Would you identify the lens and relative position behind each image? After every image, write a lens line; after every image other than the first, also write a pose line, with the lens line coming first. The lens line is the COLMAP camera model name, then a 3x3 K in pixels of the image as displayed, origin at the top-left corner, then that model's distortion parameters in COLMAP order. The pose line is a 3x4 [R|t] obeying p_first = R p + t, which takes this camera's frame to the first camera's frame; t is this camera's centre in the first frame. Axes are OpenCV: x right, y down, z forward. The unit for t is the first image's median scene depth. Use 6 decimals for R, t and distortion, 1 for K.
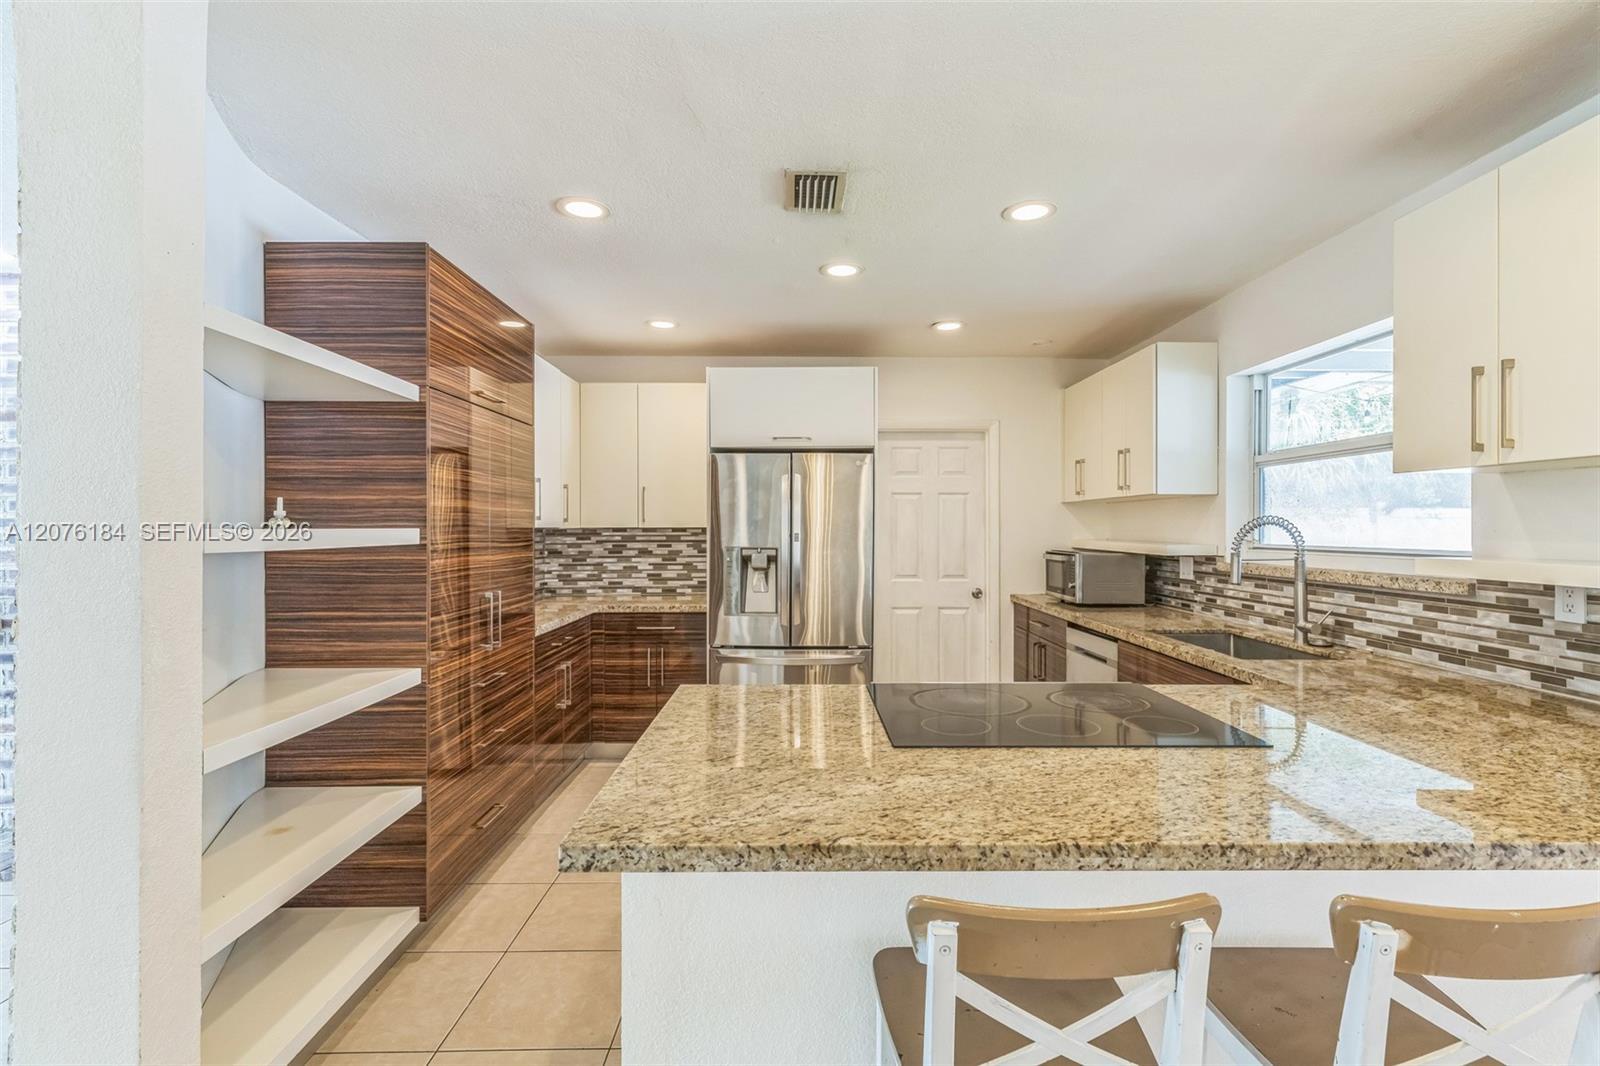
lens RADIAL K [[728.0, 0, 804.1], [0, 728.0, 522.1], [0, 0, 1]] dist [-0.000825, -0.000250]
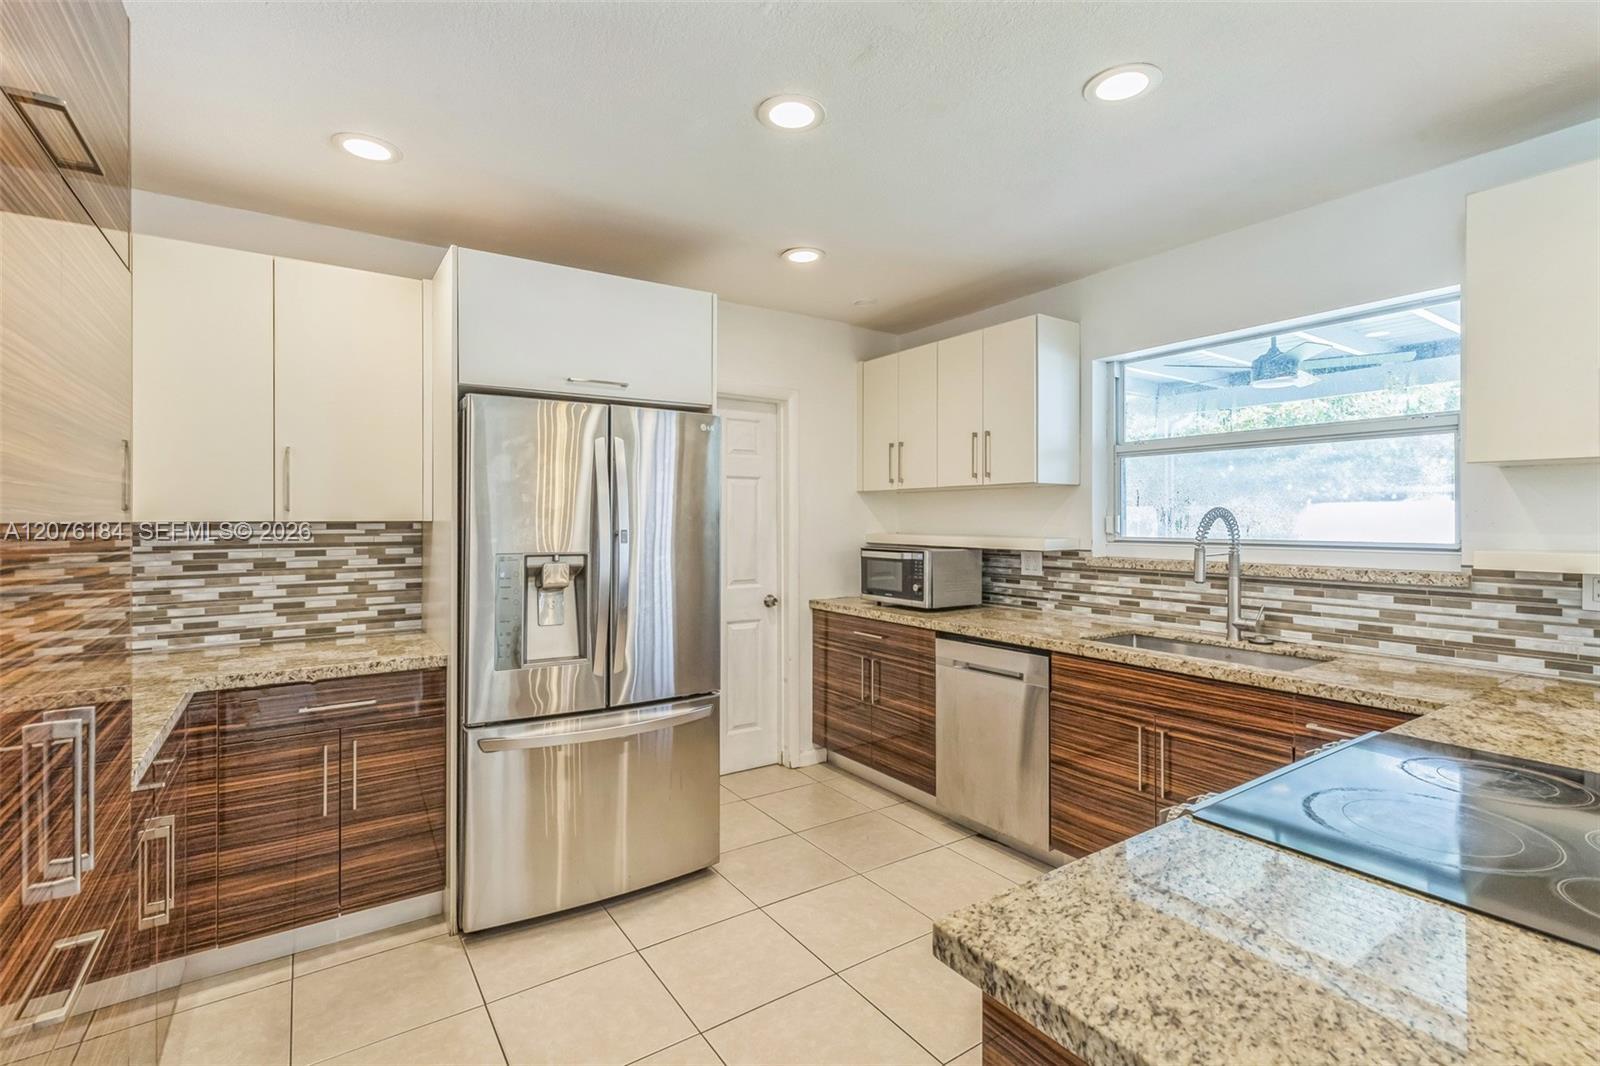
lens RADIAL K [[736.3, 0, 805.0], [0, 736.3, 516.0], [0, 0, 1]] dist [0.001635, 0.000082]
pose [[0.830917, 0.001302, 0.556394, -0.264865], [-0.002837, 0.999994, 0.001896, 0.001451], [-0.556389, -0.003154, 0.830916, 0.415979]]
